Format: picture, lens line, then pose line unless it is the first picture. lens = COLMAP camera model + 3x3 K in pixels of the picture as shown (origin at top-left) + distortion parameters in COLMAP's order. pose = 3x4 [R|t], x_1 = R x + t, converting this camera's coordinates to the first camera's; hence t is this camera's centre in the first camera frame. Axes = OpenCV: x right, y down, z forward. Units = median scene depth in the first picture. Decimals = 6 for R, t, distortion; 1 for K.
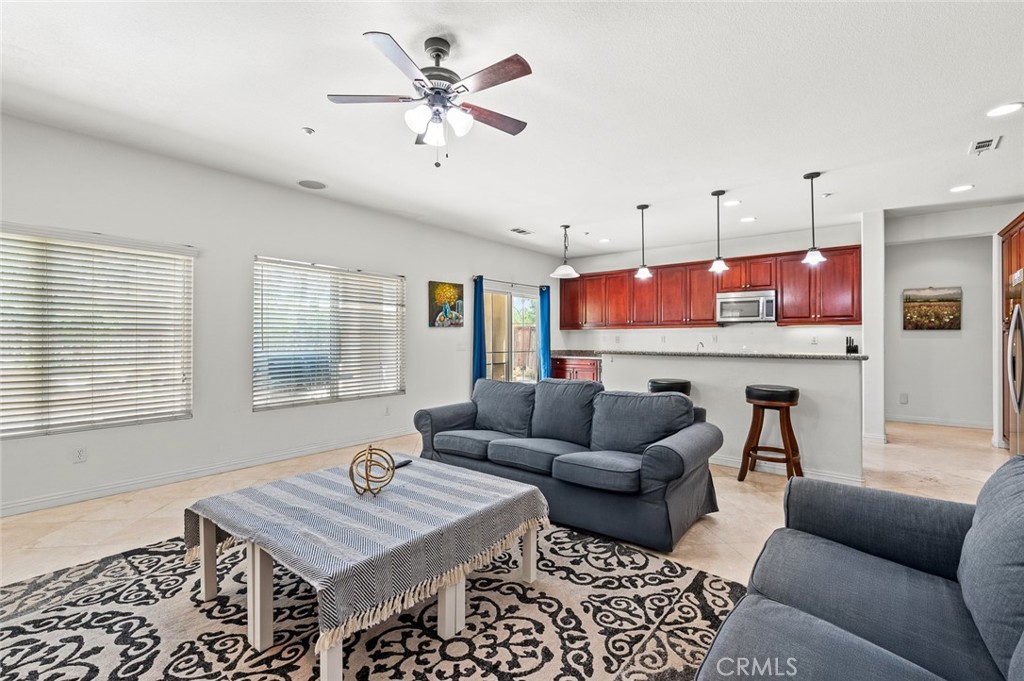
lens RADIAL K [[456.4, 0, 512.0], [0, 456.4, 340.5], [0, 0, 1]] dist [-0.001504, -0.000683]
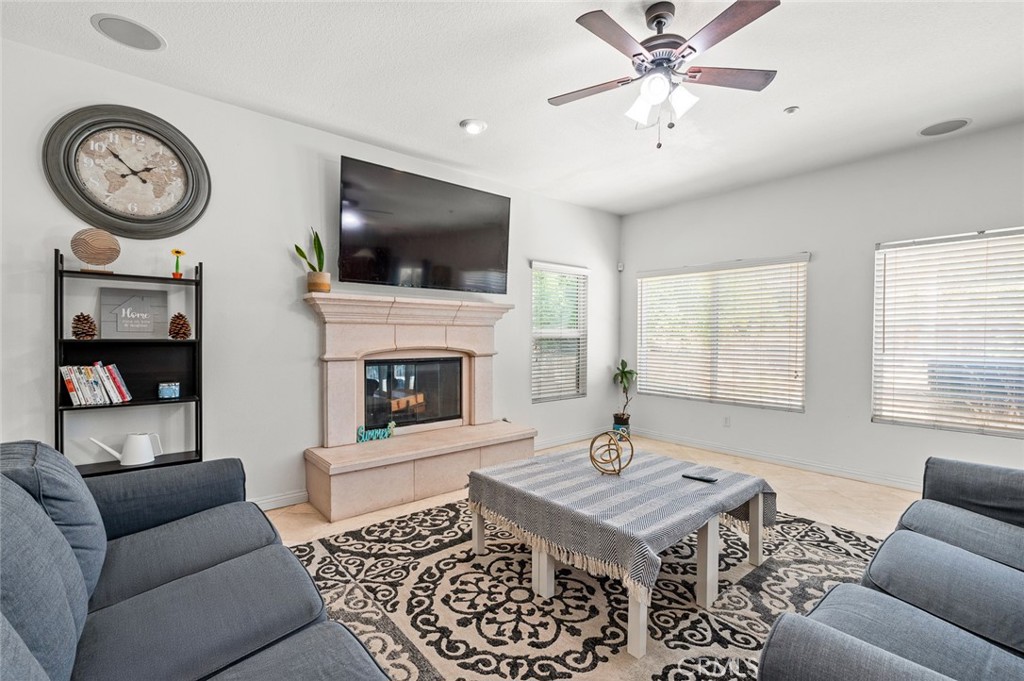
lens RADIAL K [[435.9, 0, 518.3], [0, 435.9, 363.3], [0, 0, 1]] dist [-0.034654, 0.000058]
pose [[-0.188379, 0.051944, -0.980722, 0.302855], [-0.001864, 0.998580, 0.053248, 0.001132], [0.982095, 0.011859, -0.188015, 0.375480]]
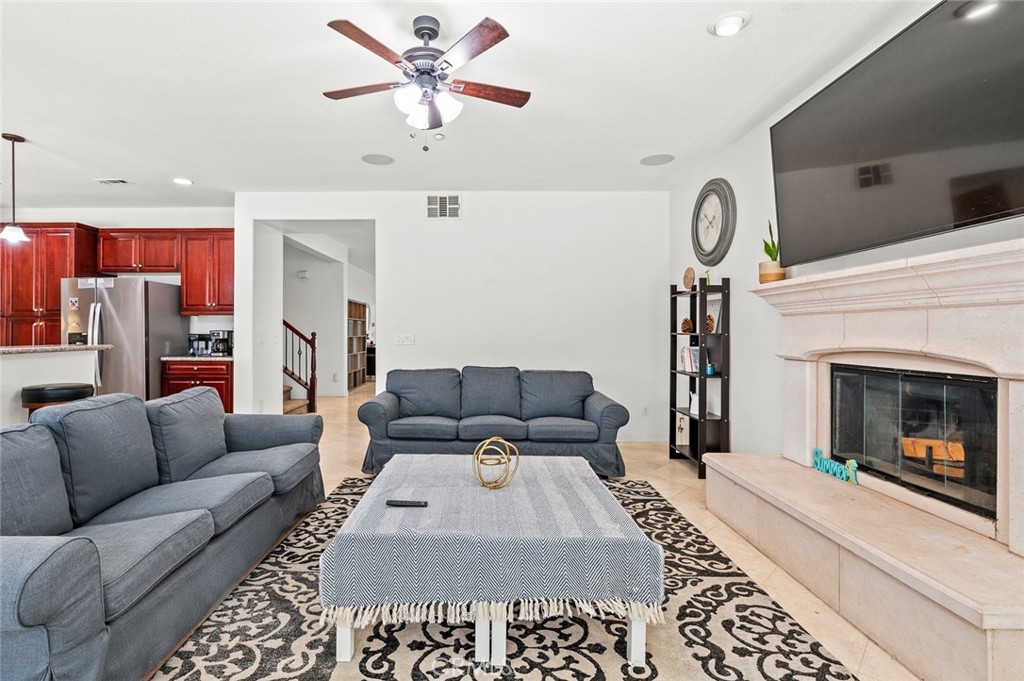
lens RADIAL K [[472.6, 0, 475.8], [0, 472.6, 332.7], [0, 0, 1]] dist [-0.002937, -0.000475]
pose [[-0.610209, -0.007210, 0.792207, -0.425048], [-0.001692, 0.999968, 0.007798, -0.004744], [-0.792238, 0.003418, -0.610202, 0.643053]]
